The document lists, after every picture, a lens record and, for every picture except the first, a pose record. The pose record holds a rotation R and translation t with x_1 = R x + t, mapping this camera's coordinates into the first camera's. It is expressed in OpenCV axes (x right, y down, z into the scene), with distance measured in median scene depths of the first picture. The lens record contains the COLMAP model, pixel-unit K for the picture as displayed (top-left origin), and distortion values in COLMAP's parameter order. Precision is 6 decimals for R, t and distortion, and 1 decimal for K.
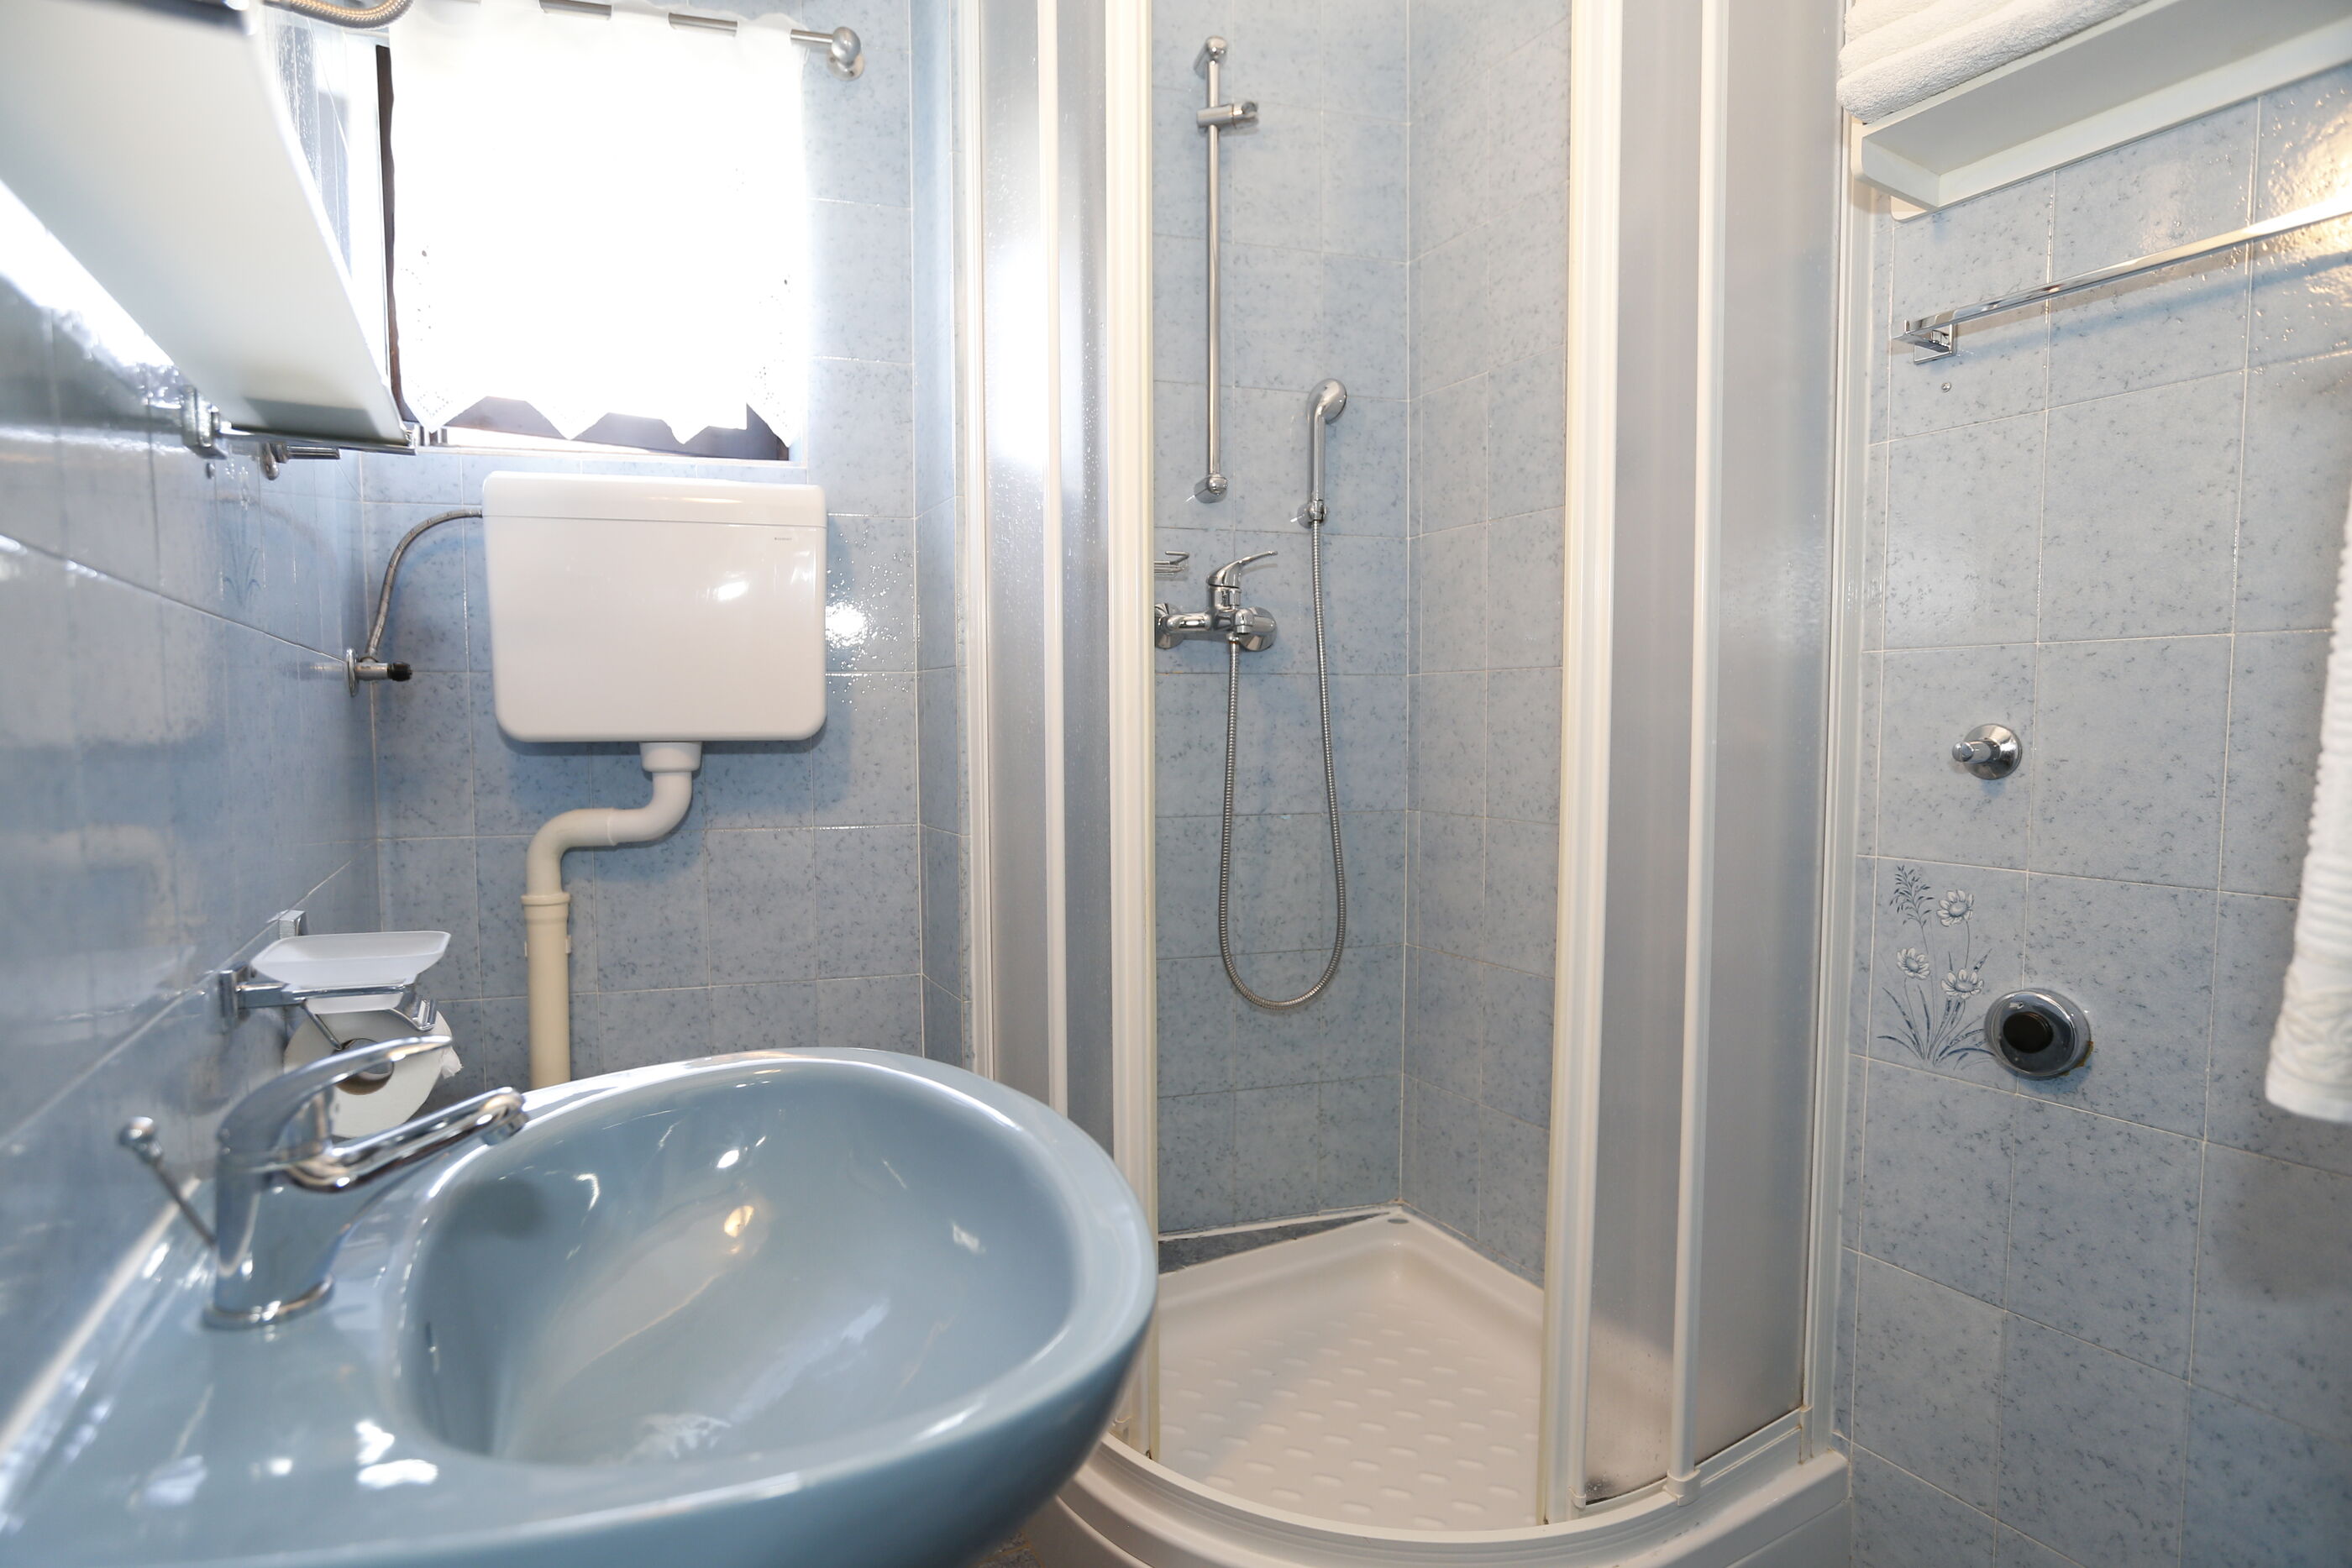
lens RADIAL K [[1170.9, 0, 1176.0], [0, 1170.9, 784.0], [0, 0, 1]] dist [-0.045018, 0.016512]
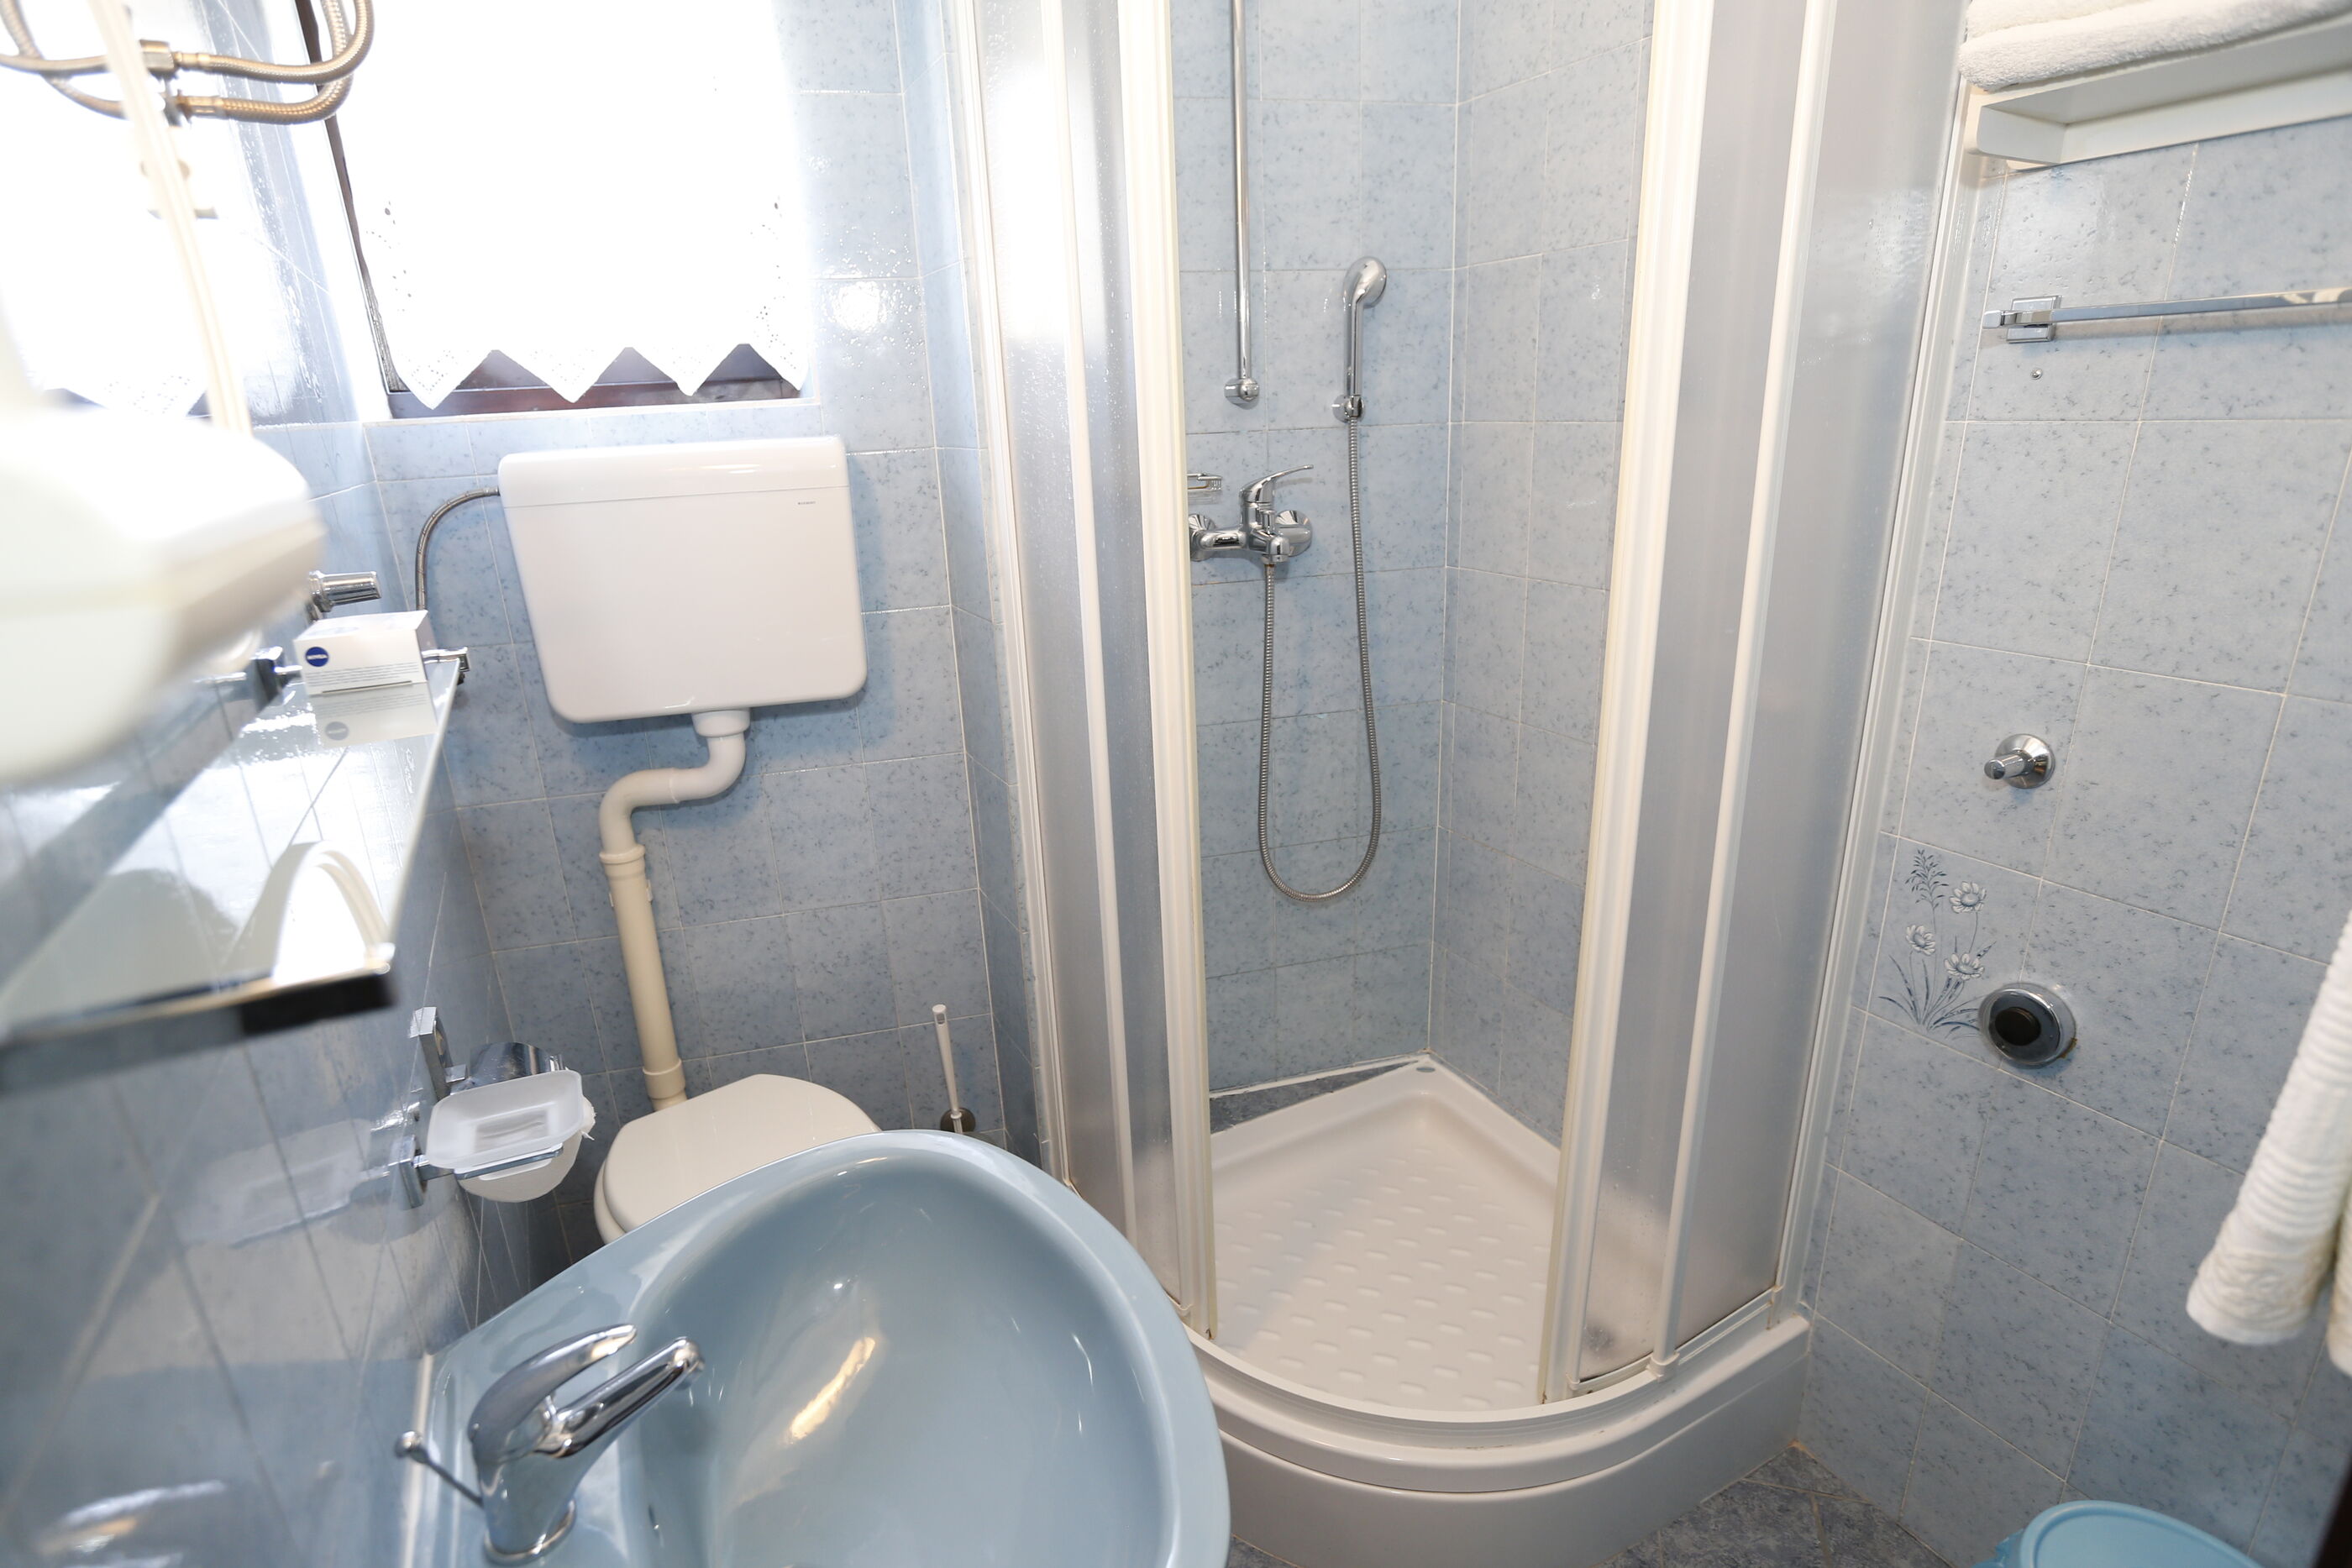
lens RADIAL K [[1170.9, 0, 1176.0], [0, 1170.9, 784.0], [0, 0, 1]] dist [-0.045018, 0.016512]
pose [[0.999143, -0.027631, -0.030812, -0.004066], [0.034723, 0.964774, 0.260778, -0.232031], [0.022521, -0.261624, 0.964907, 0.003500]]
